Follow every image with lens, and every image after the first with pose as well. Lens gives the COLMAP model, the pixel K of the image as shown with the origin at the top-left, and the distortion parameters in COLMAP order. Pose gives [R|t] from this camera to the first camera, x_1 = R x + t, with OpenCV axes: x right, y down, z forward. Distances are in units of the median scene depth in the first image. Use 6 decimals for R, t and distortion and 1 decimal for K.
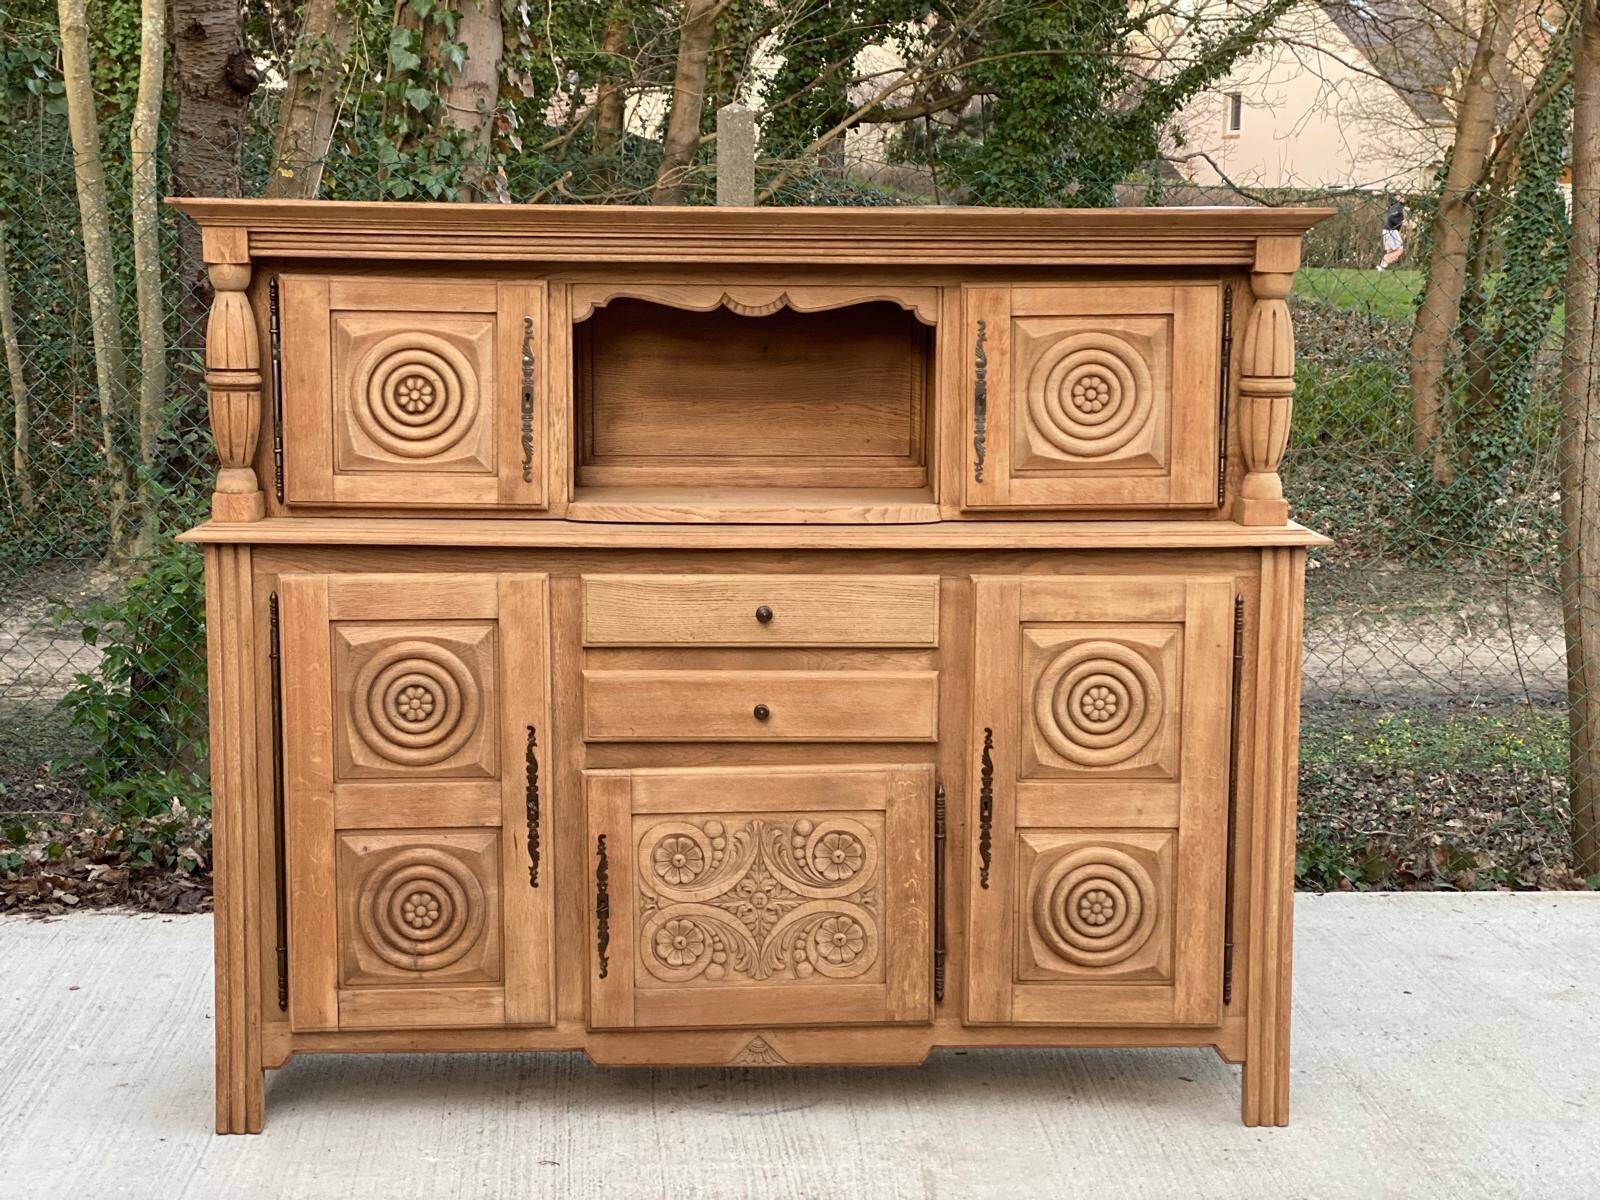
lens RADIAL K [[2375.8, 0, 793.2], [0, 2375.8, 592.3], [0, 0, 1]] dist [0.126624, 0.000000]
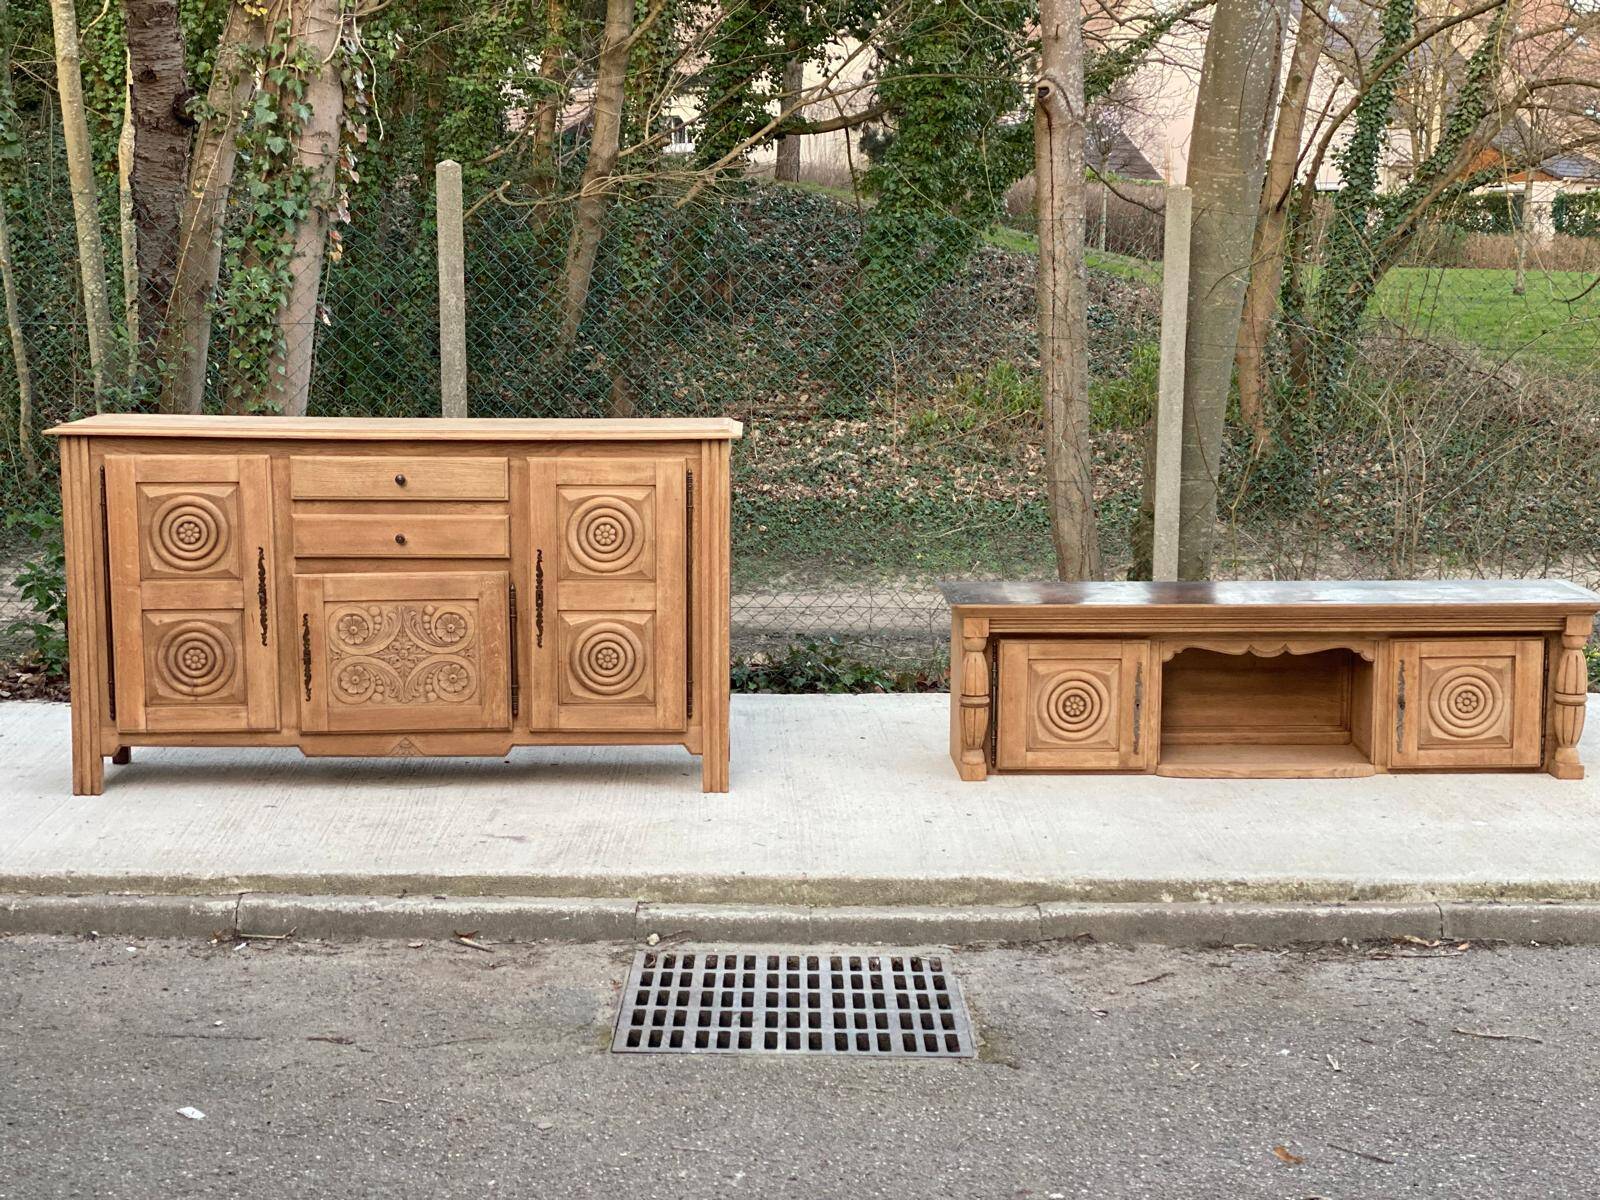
lens RADIAL K [[2375.8, 0, 810.2], [0, 2375.8, 598.9], [0, 0, 1]] dist [0.126624, 0.000000]
pose [[0.999968, -0.000317, -0.007949, 0.281629], [0.000353, 0.999989, 0.004577, 0.083330], [0.007947, -0.004580, 0.999958, -0.653113]]
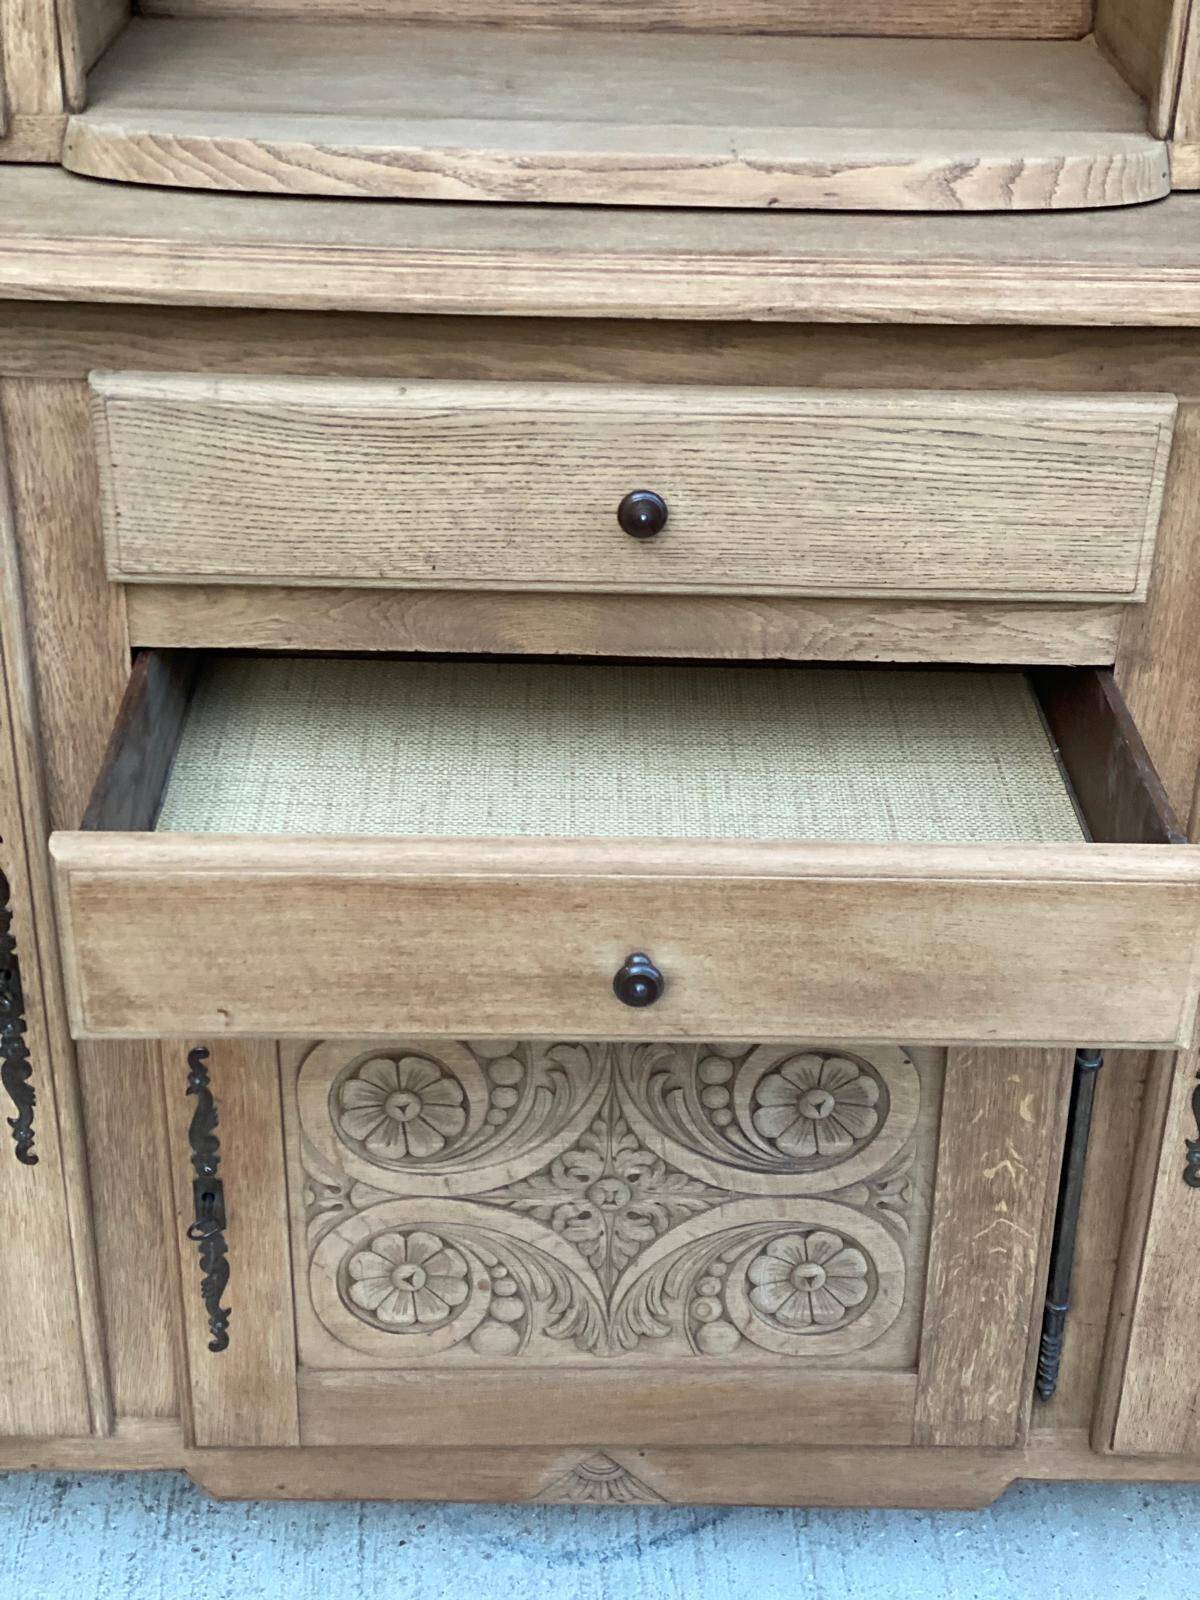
lens RADIAL K [[2375.8, 0, 606.1], [0, 2375.8, 819.3], [0, 0, 1]] dist [0.126624, 0.000000]
pose [[0.999558, 0.027404, -0.011564, -0.011938], [-0.021410, 0.932769, 0.359839, -0.069734], [0.020648, -0.359433, 0.932943, 0.655798]]
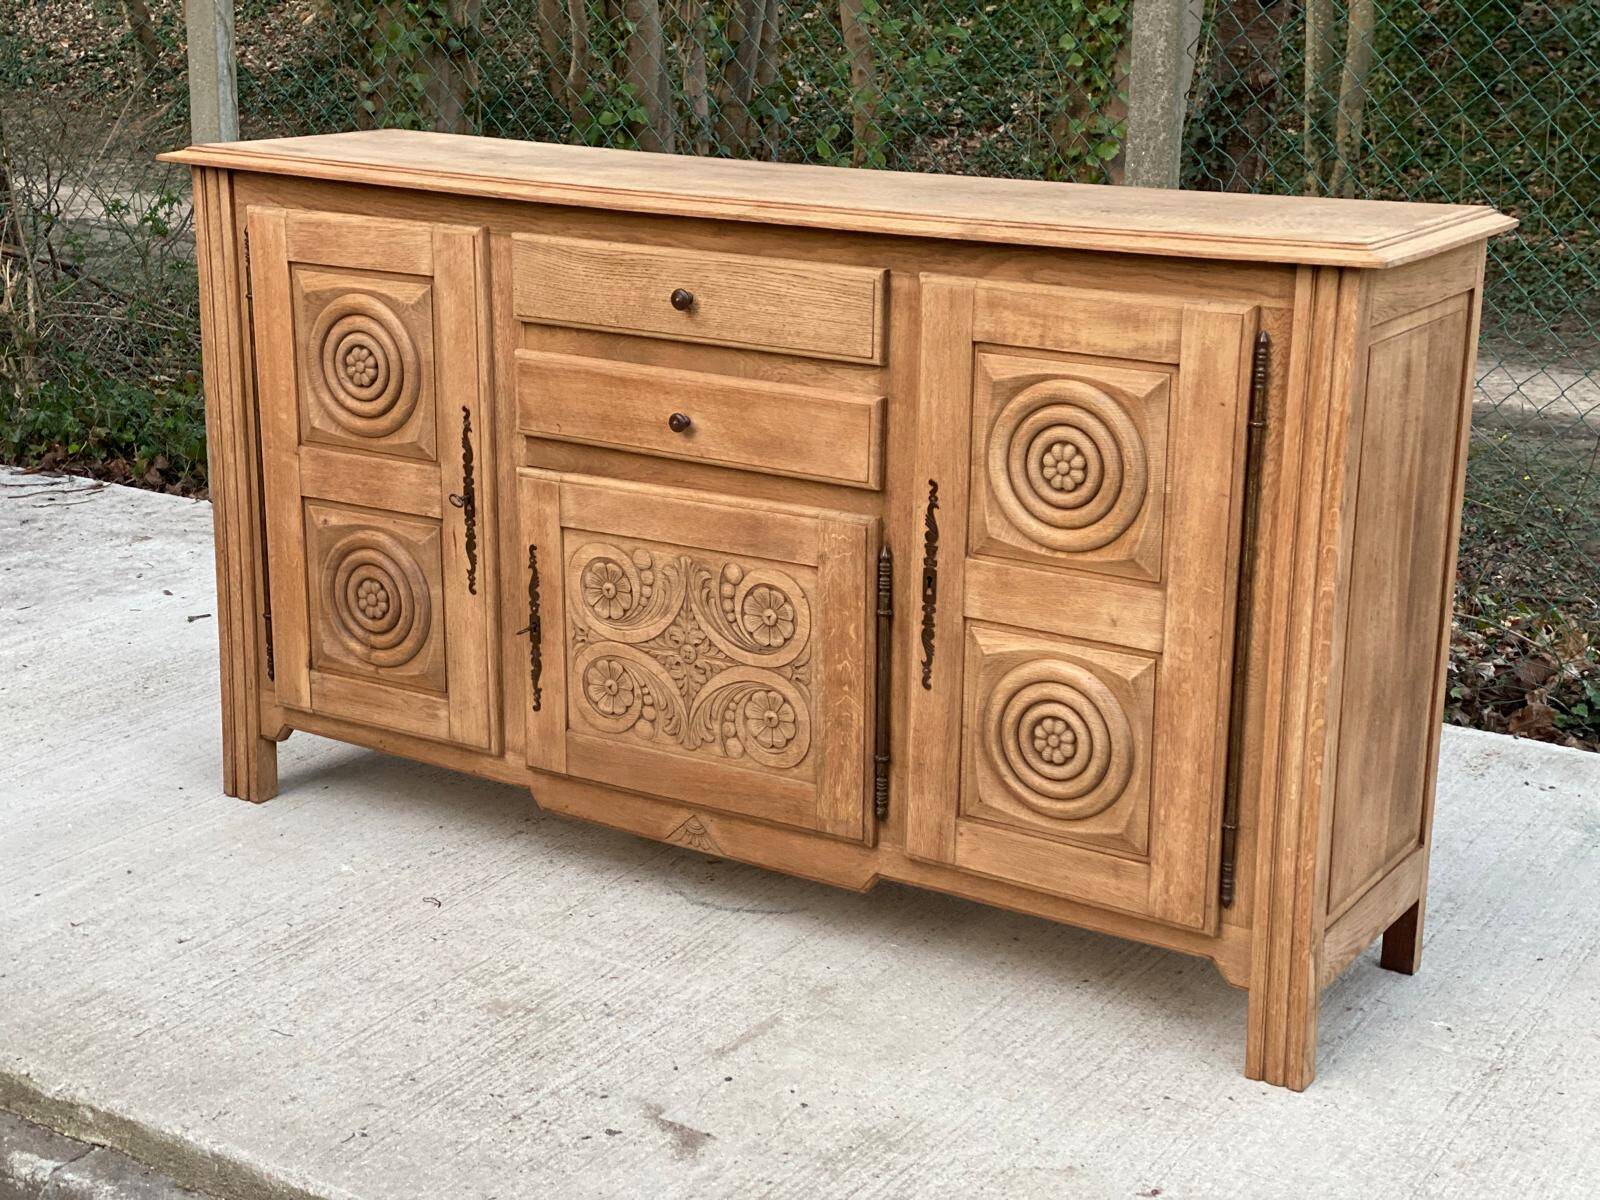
lens RADIAL K [[2375.8, 0, 790.2], [0, 2375.8, 591.4], [0, 0, 1]] dist [0.126624, 0.000000]
pose [[0.821965, 0.155425, -0.547920, 0.458018], [-0.088218, 0.985177, 0.147118, -0.014754], [0.562664, -0.072589, 0.823493, 0.350050]]
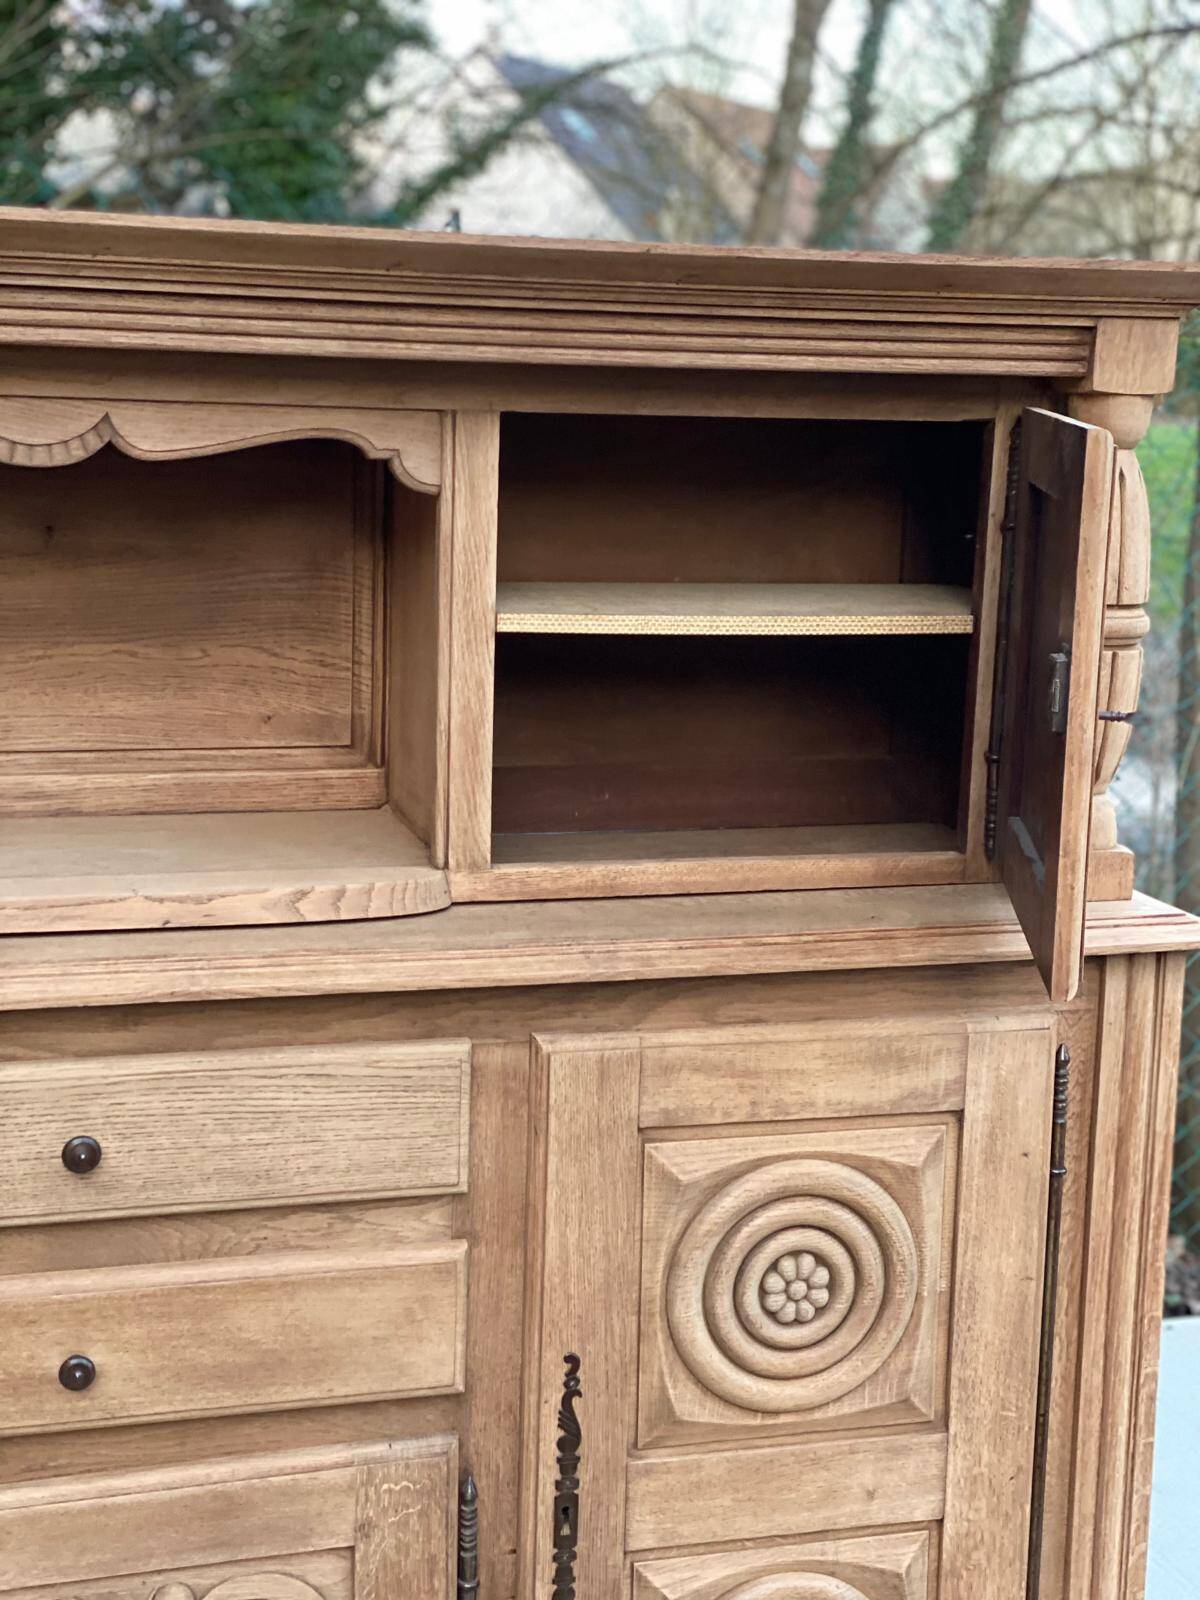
lens RADIAL K [[2375.8, 0, 597.9], [0, 2375.8, 812.4], [0, 0, 1]] dist [0.126624, 0.000000]
pose [[0.969519, -0.023715, 0.243867, -0.025493], [0.013552, 0.998972, 0.043268, -0.069727], [-0.244642, -0.038644, 0.968843, 0.540131]]
